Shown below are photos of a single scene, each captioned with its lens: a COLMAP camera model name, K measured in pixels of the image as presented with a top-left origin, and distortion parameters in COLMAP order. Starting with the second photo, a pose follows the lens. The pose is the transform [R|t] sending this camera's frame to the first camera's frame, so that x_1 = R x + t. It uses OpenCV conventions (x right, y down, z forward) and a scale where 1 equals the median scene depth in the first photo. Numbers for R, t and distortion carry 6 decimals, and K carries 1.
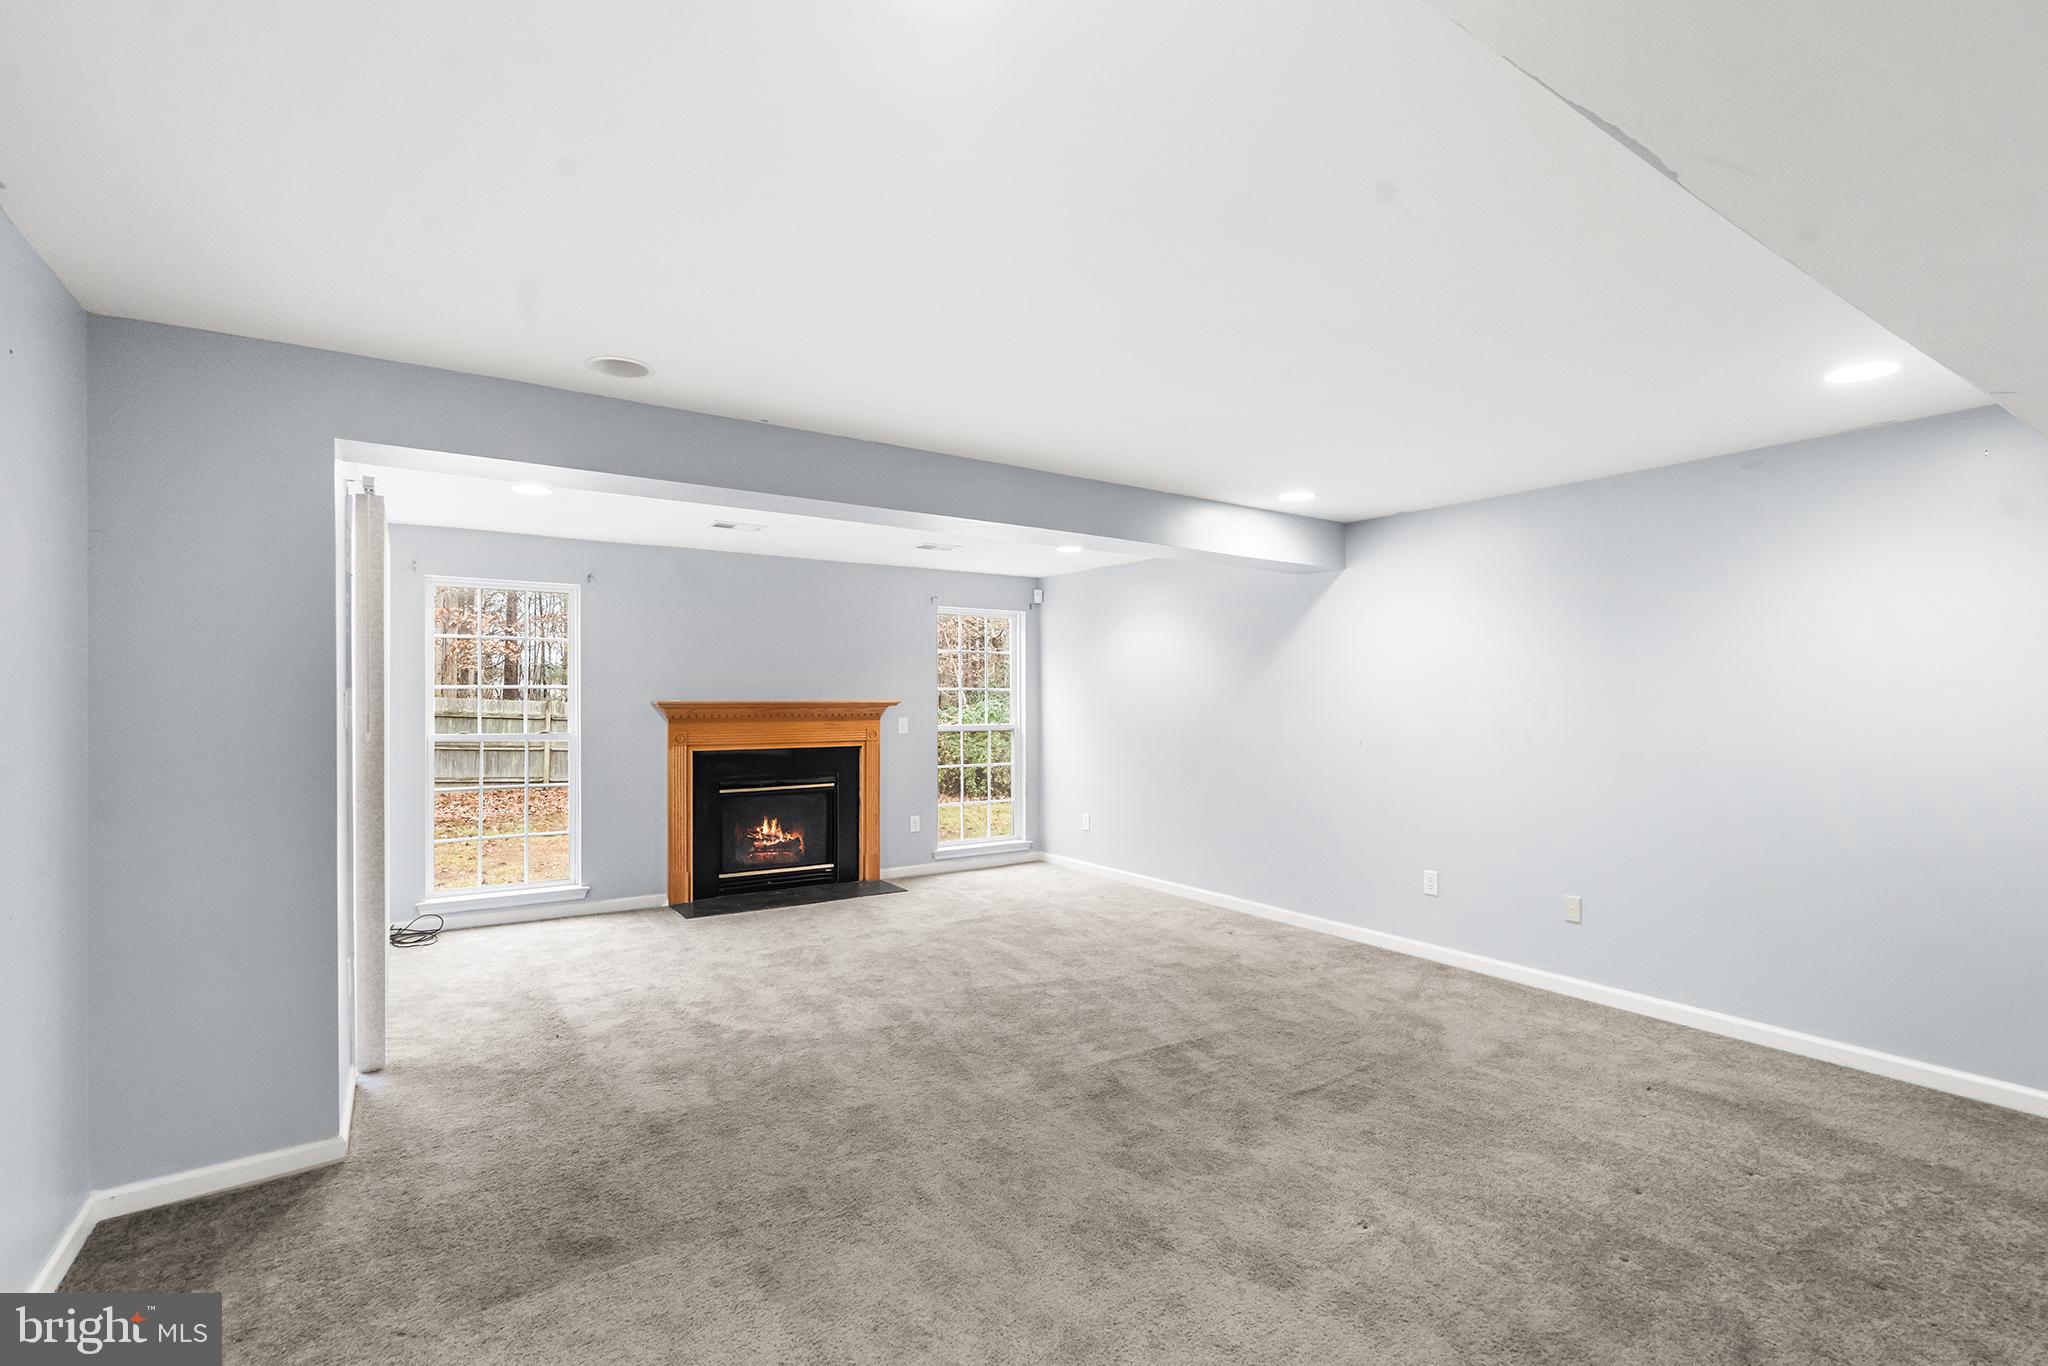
lens RADIAL K [[927.6, 0, 1006.5], [0, 927.6, 697.8], [0, 0, 1]] dist [-0.003243, -0.000618]
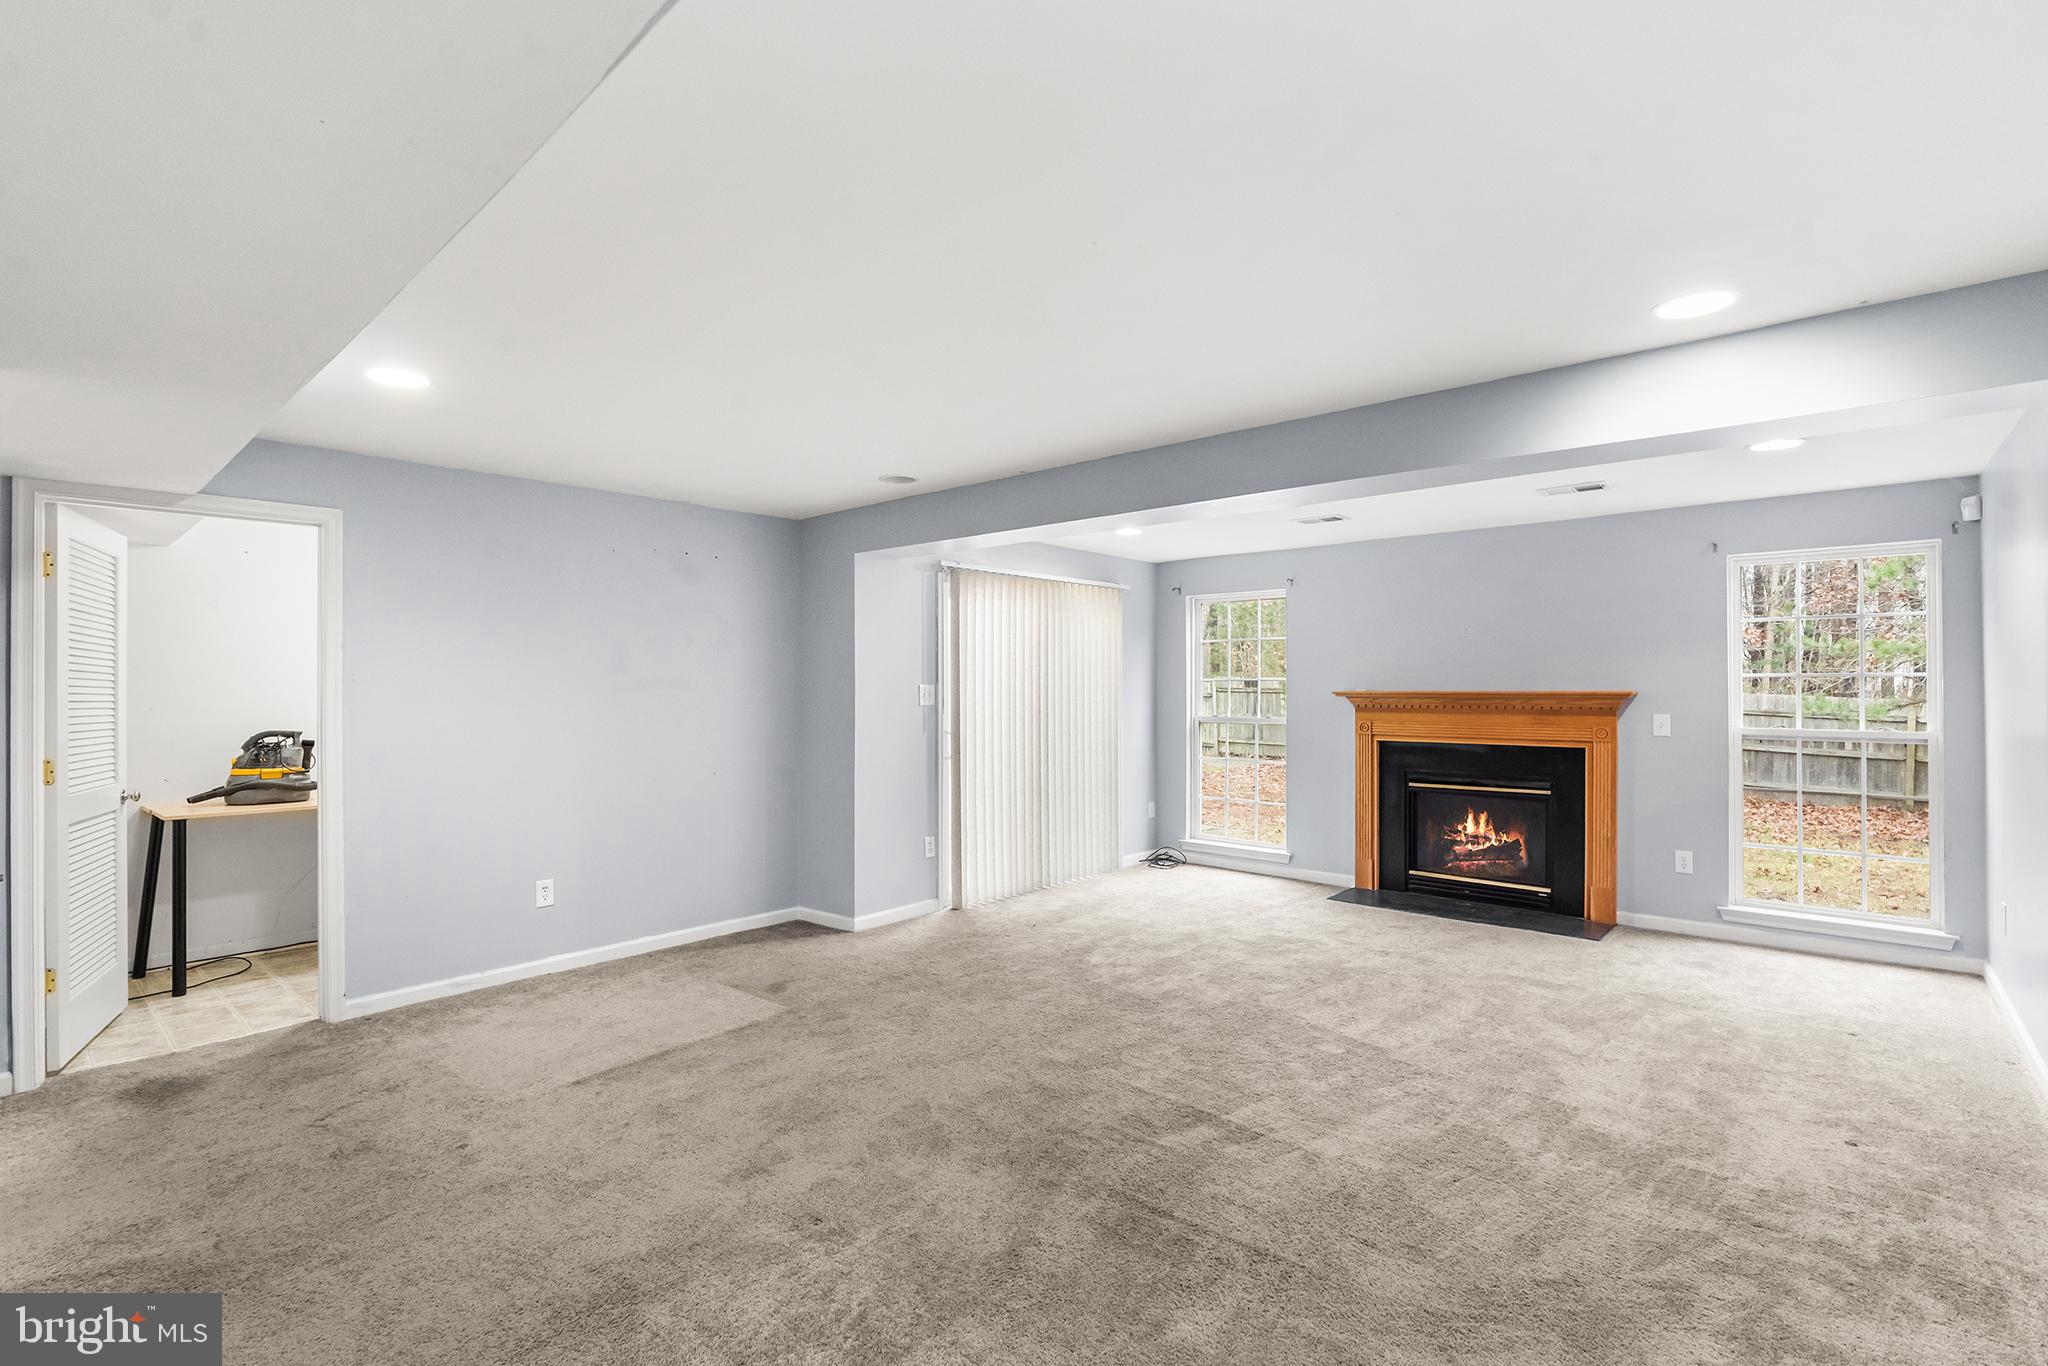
lens RADIAL K [[927.6, 0, 1015.8], [0, 927.6, 684.1], [0, 0, 1]] dist [-0.003243, -0.000618]
pose [[0.264795, -0.002967, -0.964300, 0.525592], [0.000661, 0.999996, -0.002895, -0.000824], [0.964305, 0.000129, 0.264796, 0.353644]]
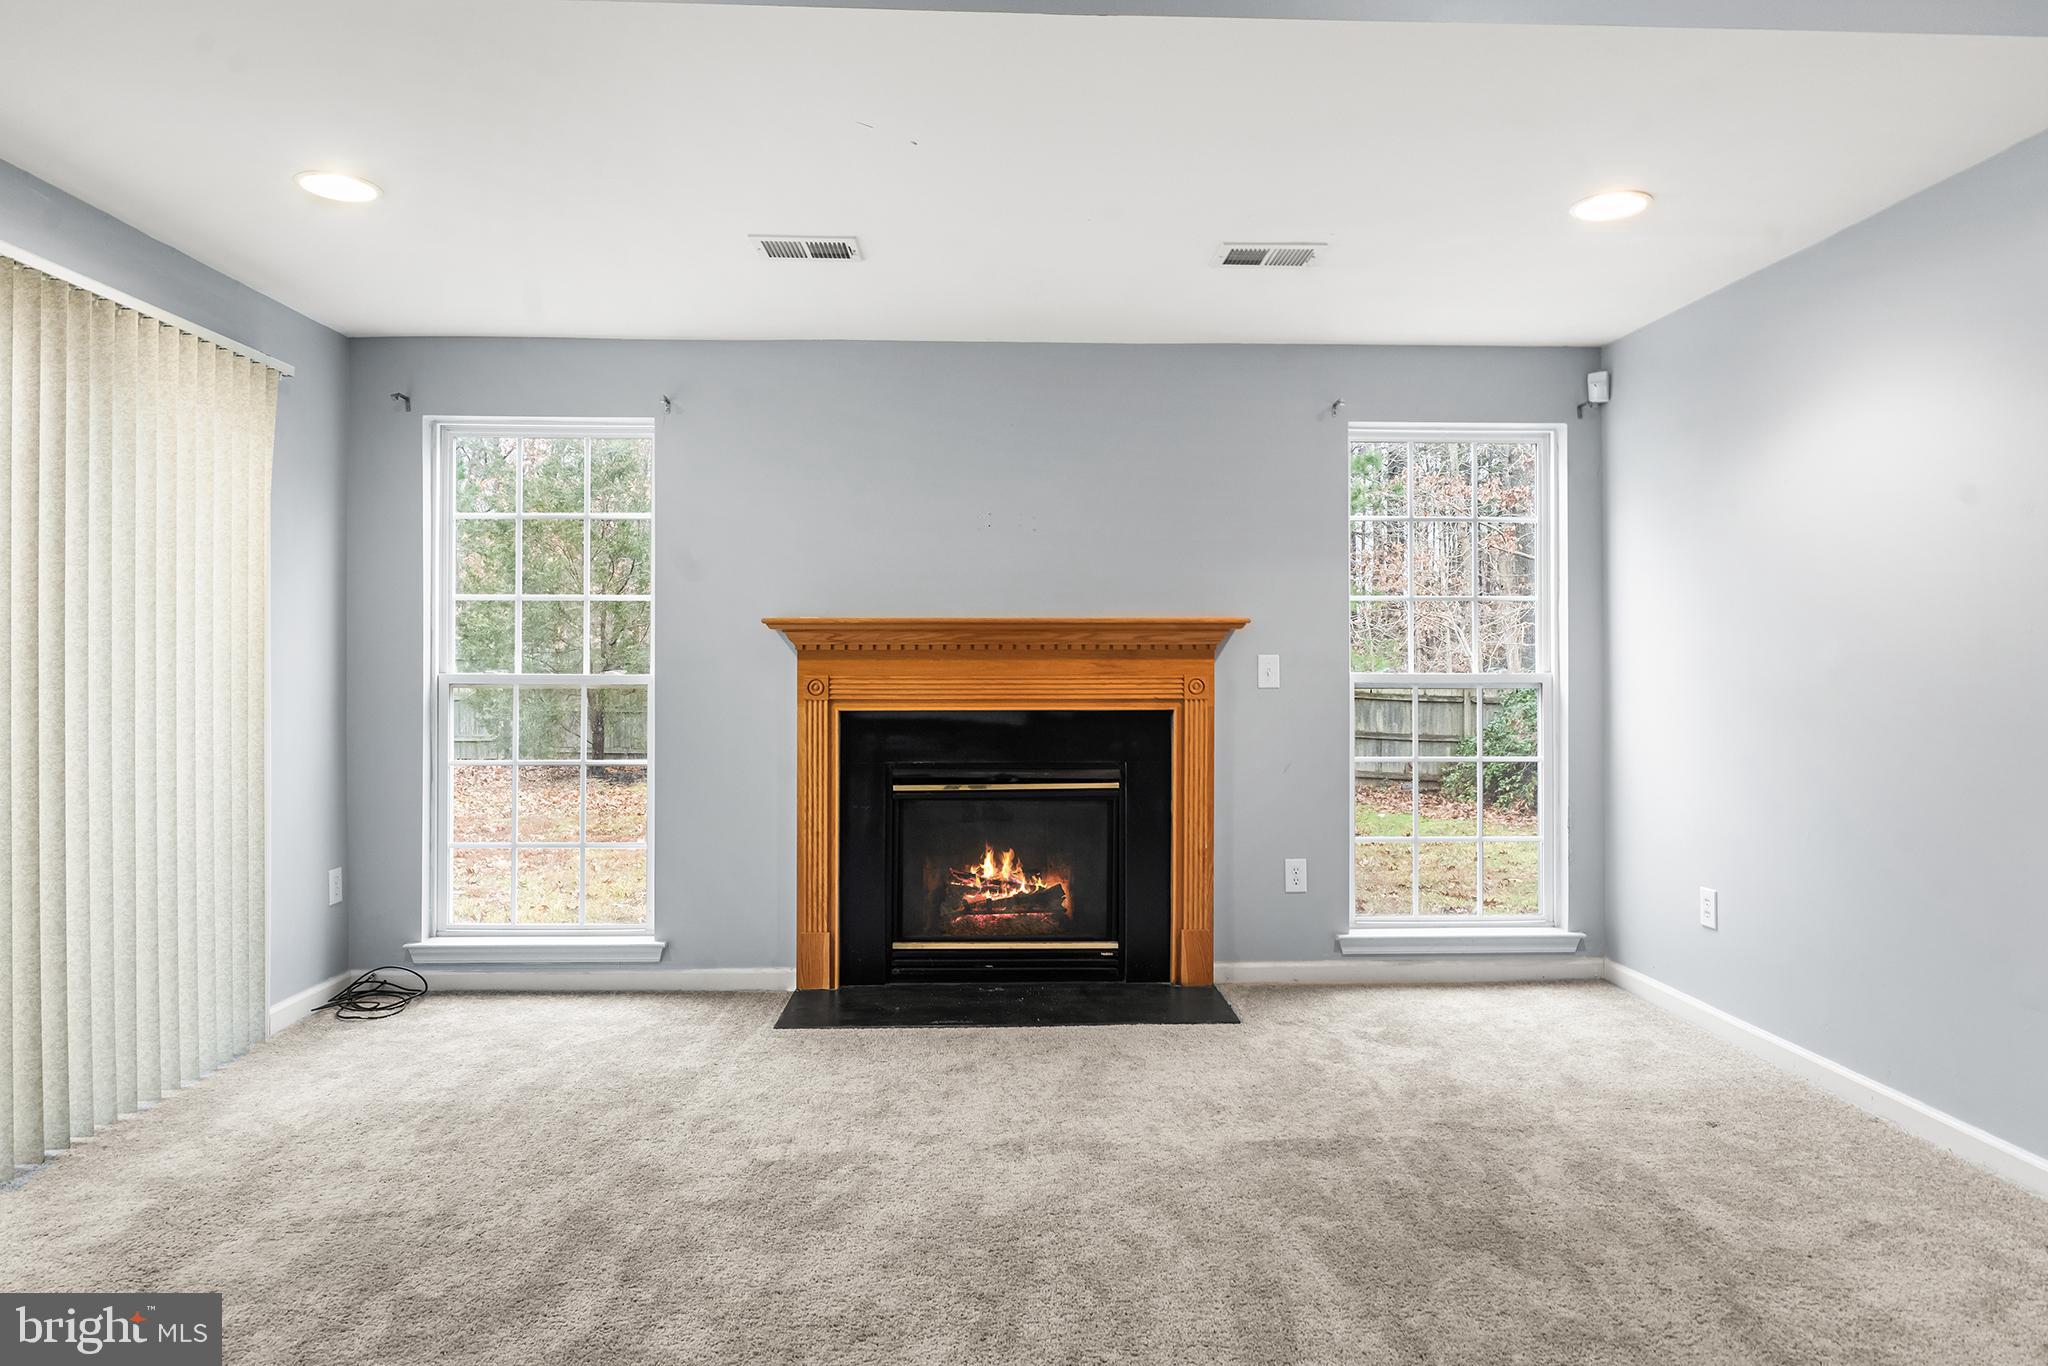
lens RADIAL K [[1203.1, 0, 1019.9], [0, 1203.1, 656.8], [0, 0, 1]] dist [-0.002330, 0.000681]
pose [[0.858988, -0.002361, -0.511991, 0.112843], [-0.000528, 0.999985, -0.005496, 0.029605], [0.511996, 0.004991, 0.858973, 0.446337]]
